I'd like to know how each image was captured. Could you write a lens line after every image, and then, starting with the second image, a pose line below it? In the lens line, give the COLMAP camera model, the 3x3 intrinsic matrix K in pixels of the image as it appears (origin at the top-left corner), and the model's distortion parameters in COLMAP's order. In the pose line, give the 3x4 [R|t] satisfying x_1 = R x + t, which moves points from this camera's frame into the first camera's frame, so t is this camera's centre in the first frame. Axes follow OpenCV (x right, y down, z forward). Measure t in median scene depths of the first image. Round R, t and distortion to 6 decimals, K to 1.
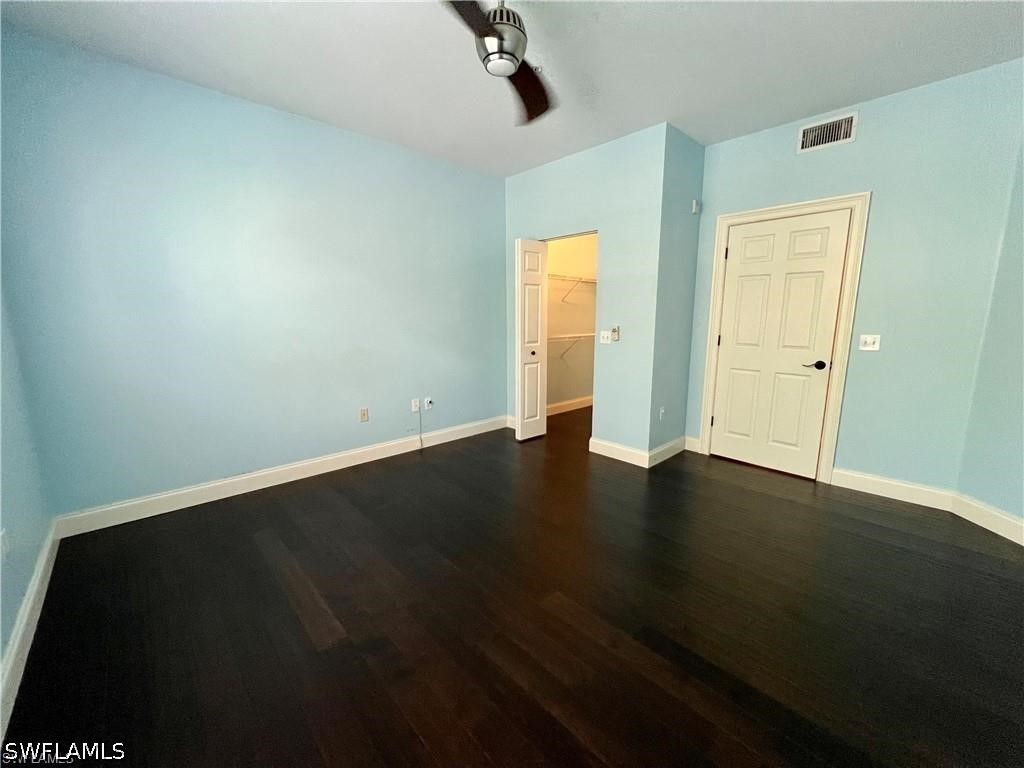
lens RADIAL K [[410.2, 0, 513.7], [0, 410.2, 382.4], [0, 0, 1]] dist [-0.001033, -0.000133]
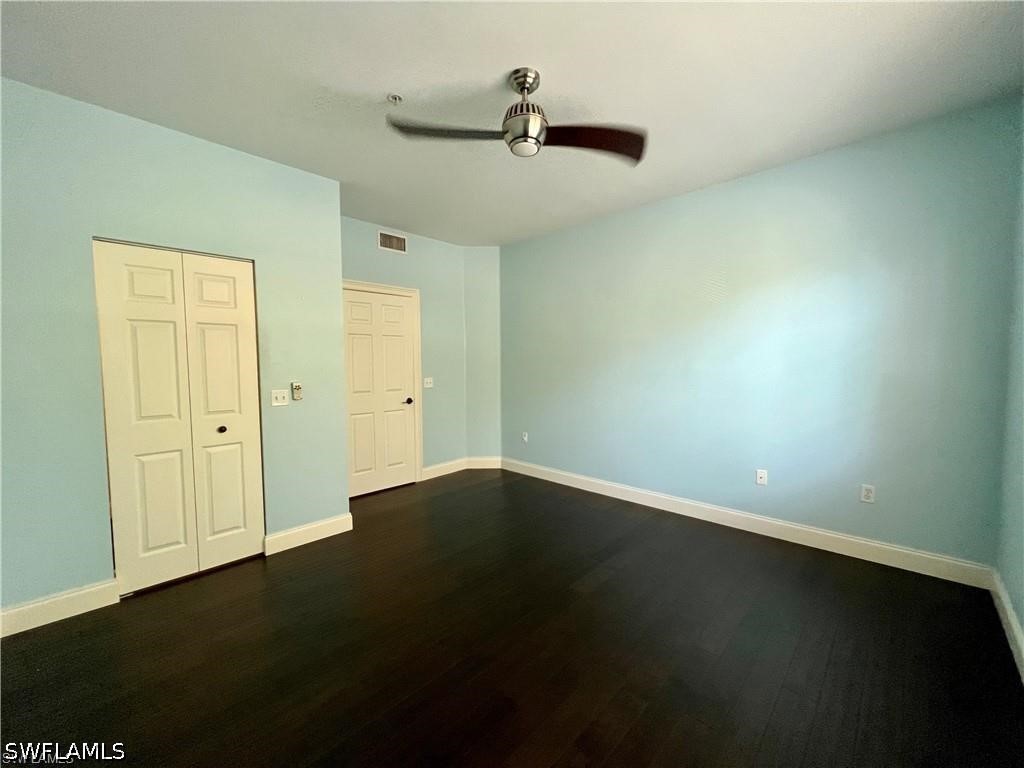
lens RADIAL K [[410.2, 0, 513.7], [0, 410.2, 382.4], [0, 0, 1]] dist [-0.001033, -0.000133]
pose [[-0.049337, -0.051107, 0.997474, -0.692355], [0.172205, 0.983299, 0.058898, -0.127367], [-0.983825, 0.174676, -0.039712, 0.694208]]
